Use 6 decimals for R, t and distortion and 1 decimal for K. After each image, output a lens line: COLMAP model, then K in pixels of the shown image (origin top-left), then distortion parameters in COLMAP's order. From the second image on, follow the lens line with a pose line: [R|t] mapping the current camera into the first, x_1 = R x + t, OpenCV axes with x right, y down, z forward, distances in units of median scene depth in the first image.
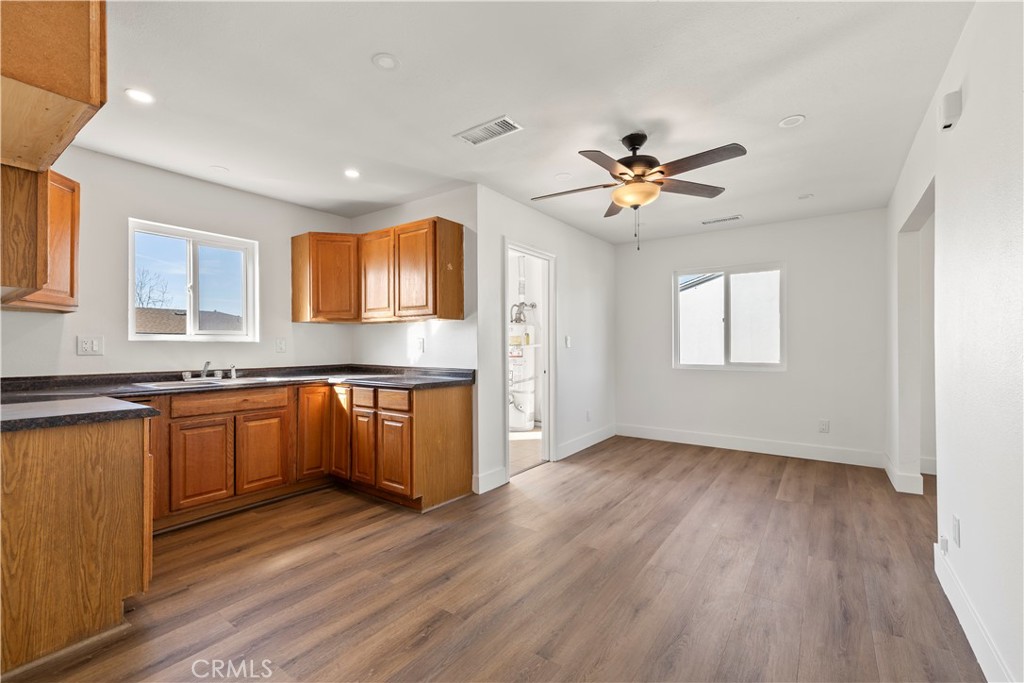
lens RADIAL K [[439.1, 0, 506.2], [0, 439.1, 344.5], [0, 0, 1]] dist [-0.001919, 0.001379]
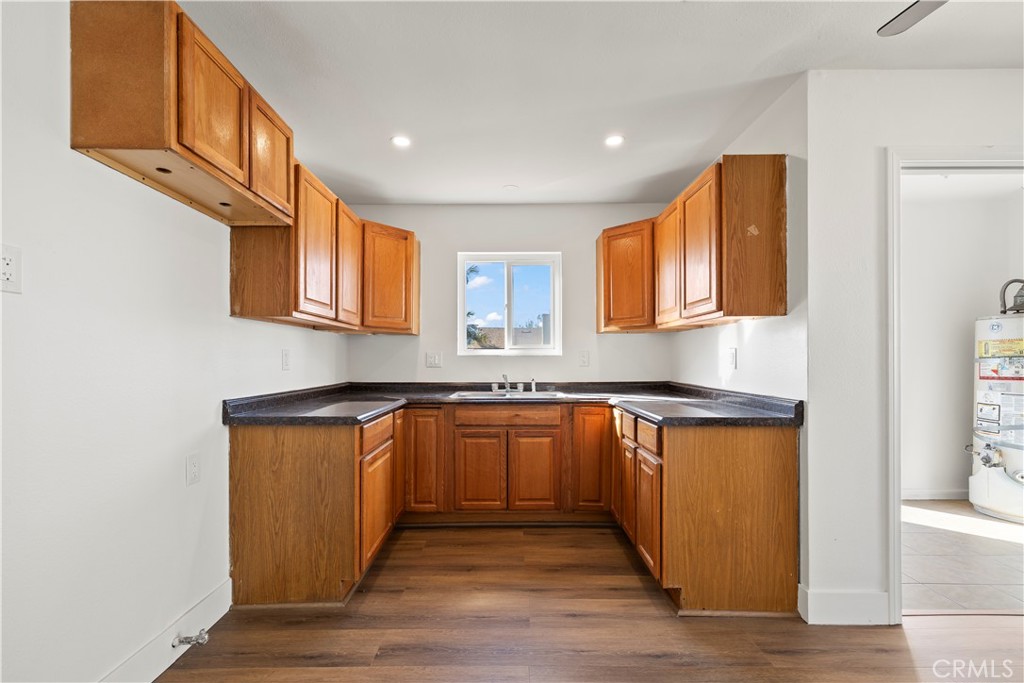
lens RADIAL K [[439.1, 0, 509.1], [0, 439.1, 360.4], [0, 0, 1]] dist [-0.001919, 0.001379]
pose [[0.585437, 0.000787, -0.810717, 0.204961], [0.005631, 0.999971, 0.005037, -0.000690], [0.810698, -0.007514, 0.585416, 0.440442]]
